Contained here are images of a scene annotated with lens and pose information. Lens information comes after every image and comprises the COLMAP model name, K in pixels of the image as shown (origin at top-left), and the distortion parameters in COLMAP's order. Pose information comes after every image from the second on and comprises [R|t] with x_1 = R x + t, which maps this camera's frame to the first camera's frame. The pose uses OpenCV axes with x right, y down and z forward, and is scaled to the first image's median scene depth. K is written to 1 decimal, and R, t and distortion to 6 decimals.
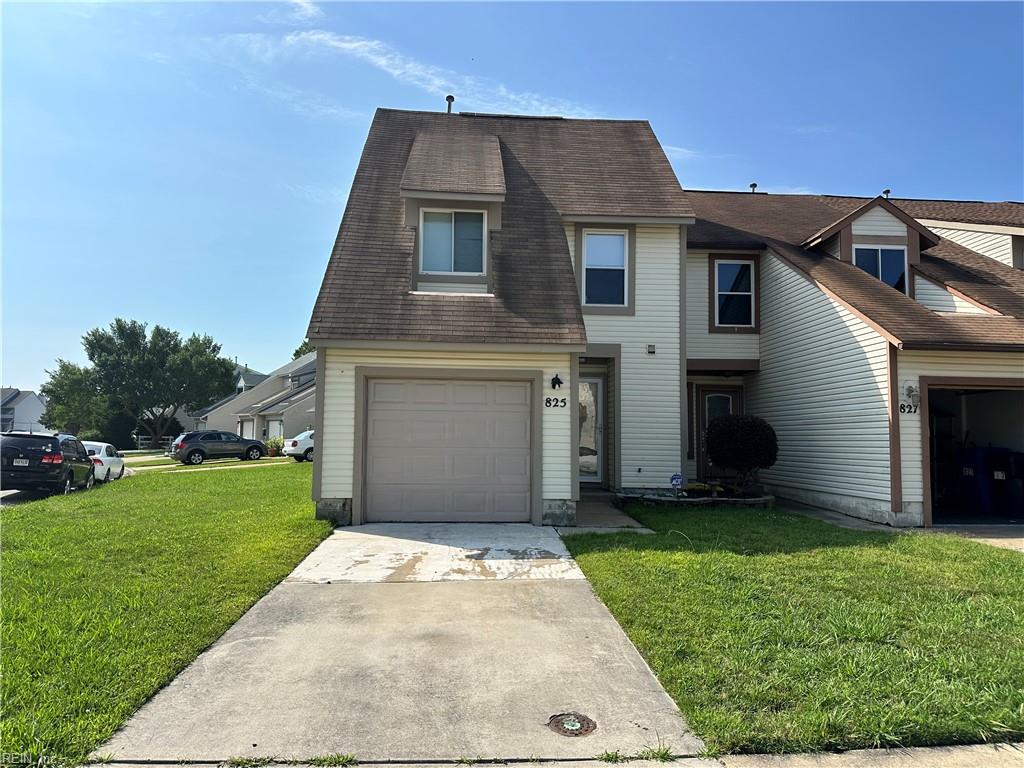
lens RADIAL K [[708.6, 0, 512.0], [0, 708.6, 384.0], [0, 0, 1]] dist [0.134182, -0.182360]
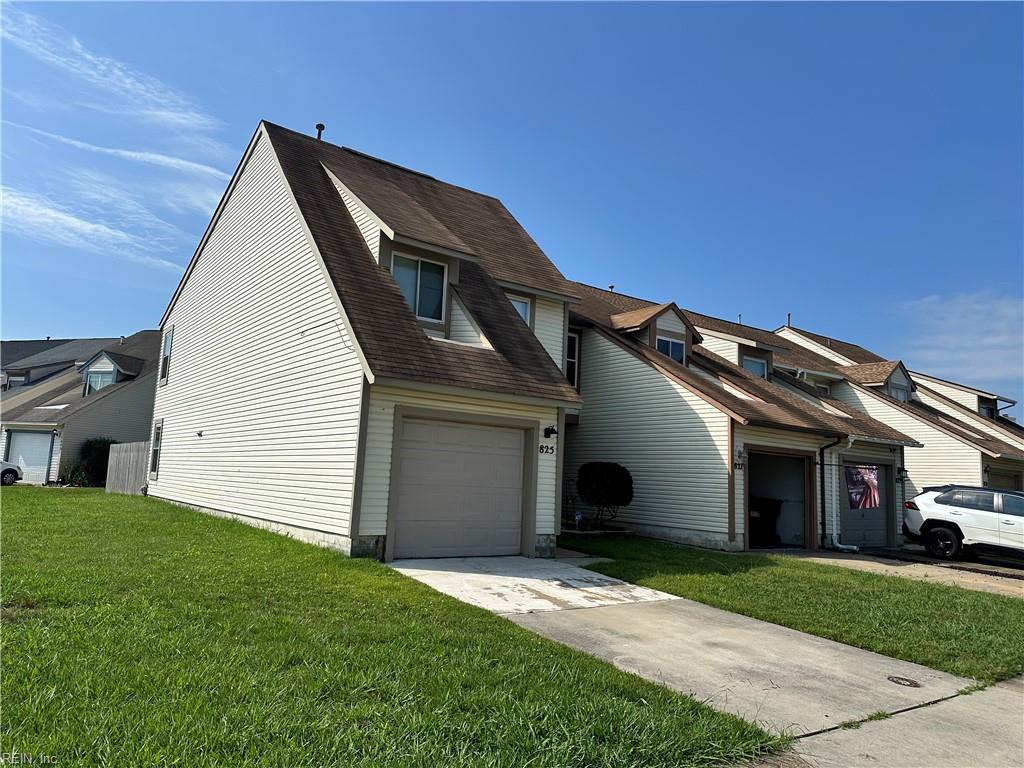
lens RADIAL K [[708.6, 0, 512.0], [0, 708.6, 384.0], [0, 0, 1]] dist [0.134182, -0.182360]
pose [[0.852415, 0.098362, 0.513531, -0.557532], [-0.076468, 0.995038, -0.063661, -0.002218], [-0.517245, 0.014997, 0.855706, 0.034294]]
